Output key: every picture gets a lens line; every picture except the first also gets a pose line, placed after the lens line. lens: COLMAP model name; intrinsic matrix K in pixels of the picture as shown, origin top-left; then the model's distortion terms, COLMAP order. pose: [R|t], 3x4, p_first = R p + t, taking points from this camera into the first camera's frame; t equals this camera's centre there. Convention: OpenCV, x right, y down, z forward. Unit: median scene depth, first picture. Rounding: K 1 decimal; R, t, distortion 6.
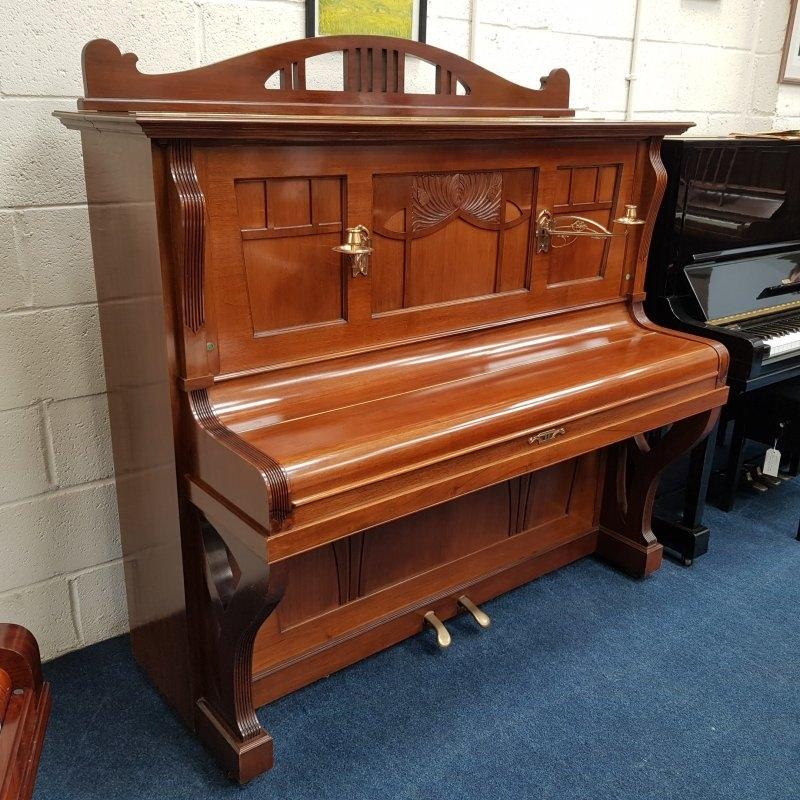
lens RADIAL K [[823.0, 0, 398.5], [0, 823.0, 407.2], [0, 0, 1]] dist [0.038492, 0.000000]
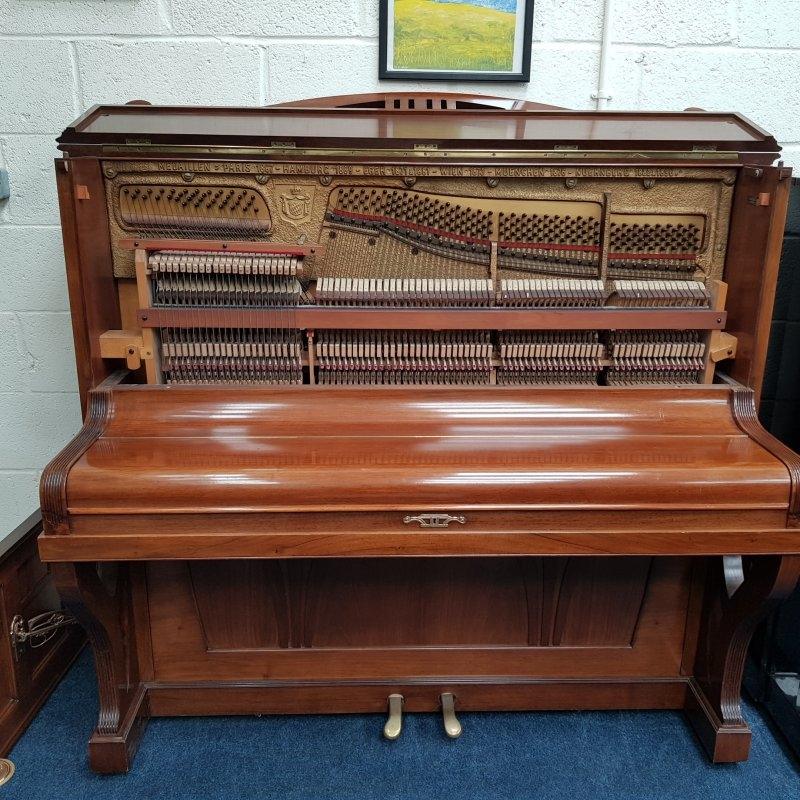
lens RADIAL K [[823.0, 0, 406.8], [0, 823.0, 413.1], [0, 0, 1]] dist [0.038492, 0.000000]
pose [[0.812963, 0.167926, -0.557578, 0.549916], [-0.198659, 0.980053, 0.005513, -0.063957], [0.547382, 0.106286, 0.830106, 0.256613]]
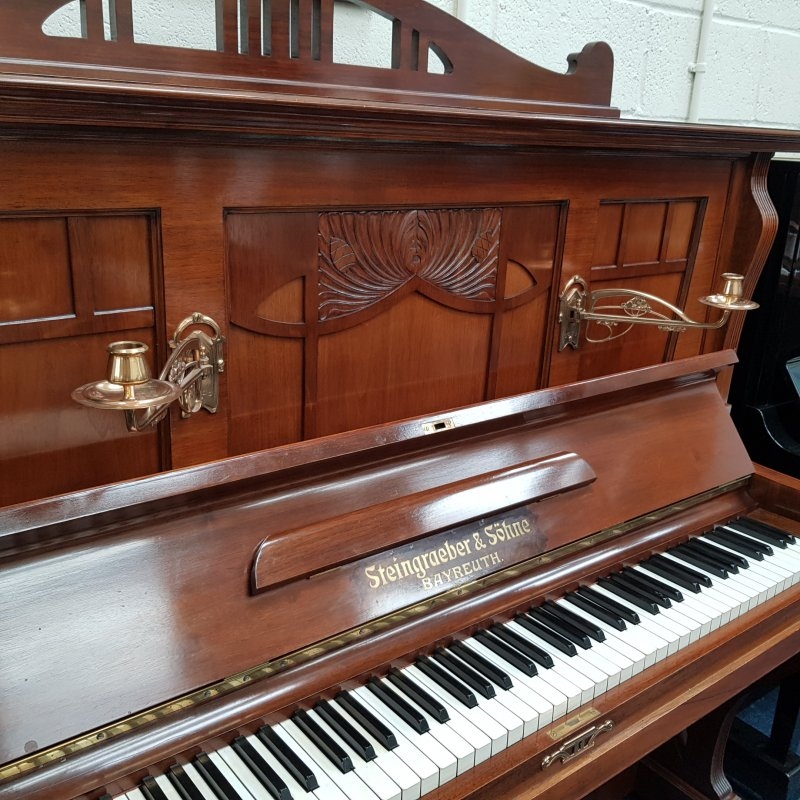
lens RADIAL K [[823.0, 0, 403.2], [0, 823.0, 402.9], [0, 0, 1]] dist [0.038492, 0.000000]
pose [[0.999483, 0.030998, 0.008484, 0.059918], [-0.030803, 0.999280, -0.022135, -0.141110], [-0.009164, 0.021862, 0.999719, 0.456912]]
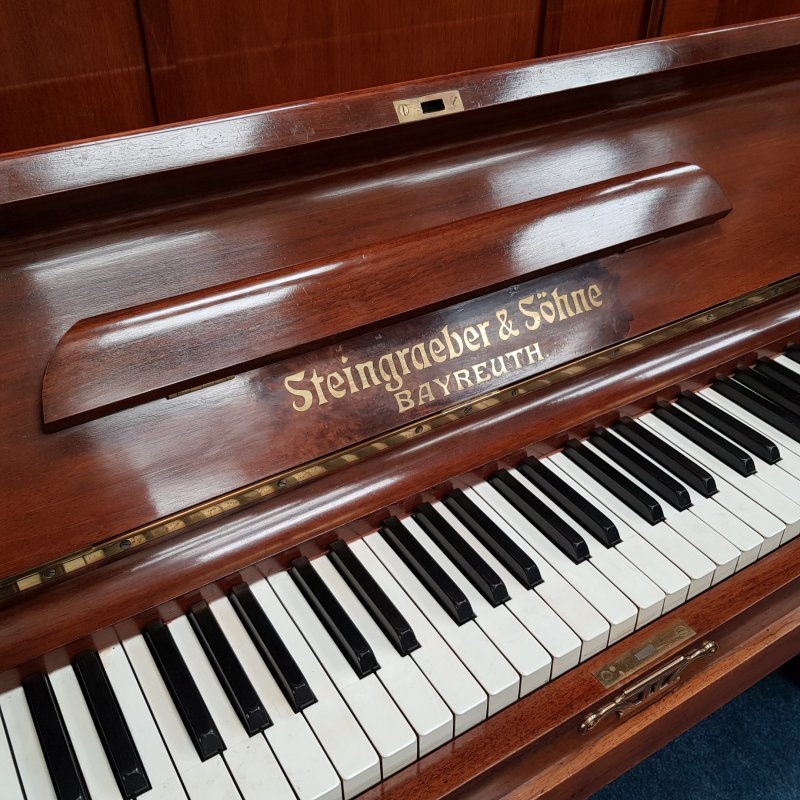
lens RADIAL K [[823.0, 0, 401.4], [0, 823.0, 402.1], [0, 0, 1]] dist [0.038492, 0.000000]
pose [[0.993790, 0.057599, -0.095209, 0.107153], [-0.026484, 0.953454, 0.300372, -0.128069], [0.108079, -0.295985, 0.949059, 0.685222]]
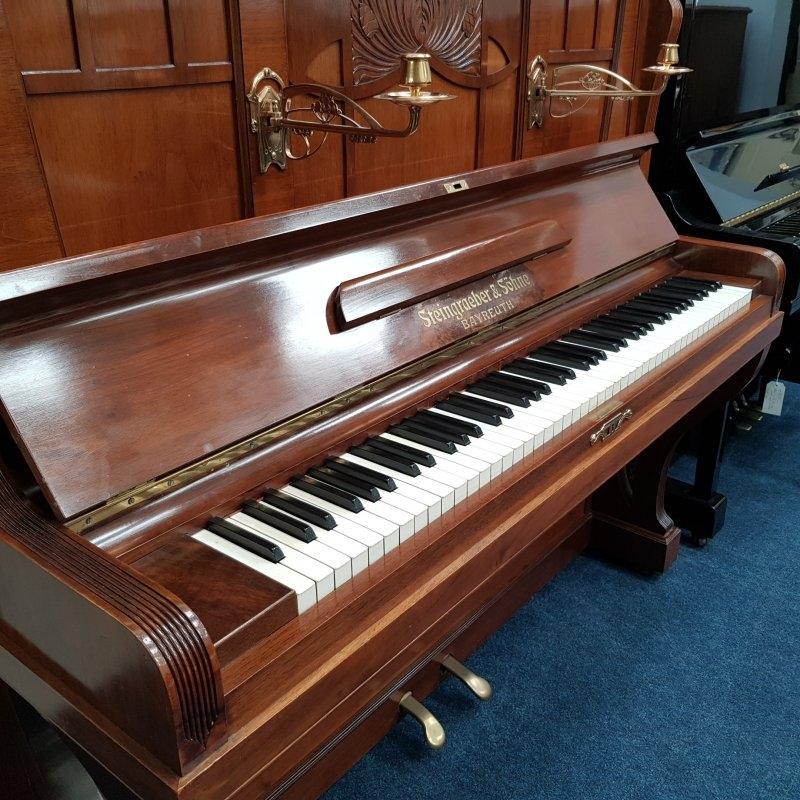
lens RADIAL K [[823.0, 0, 399.5], [0, 823.0, 396.3], [0, 0, 1]] dist [0.038492, 0.000000]
pose [[0.975044, -0.109190, 0.193306, -0.076264], [0.095720, 0.992369, 0.077728, -0.044028], [-0.200318, -0.057285, 0.978055, 0.406183]]
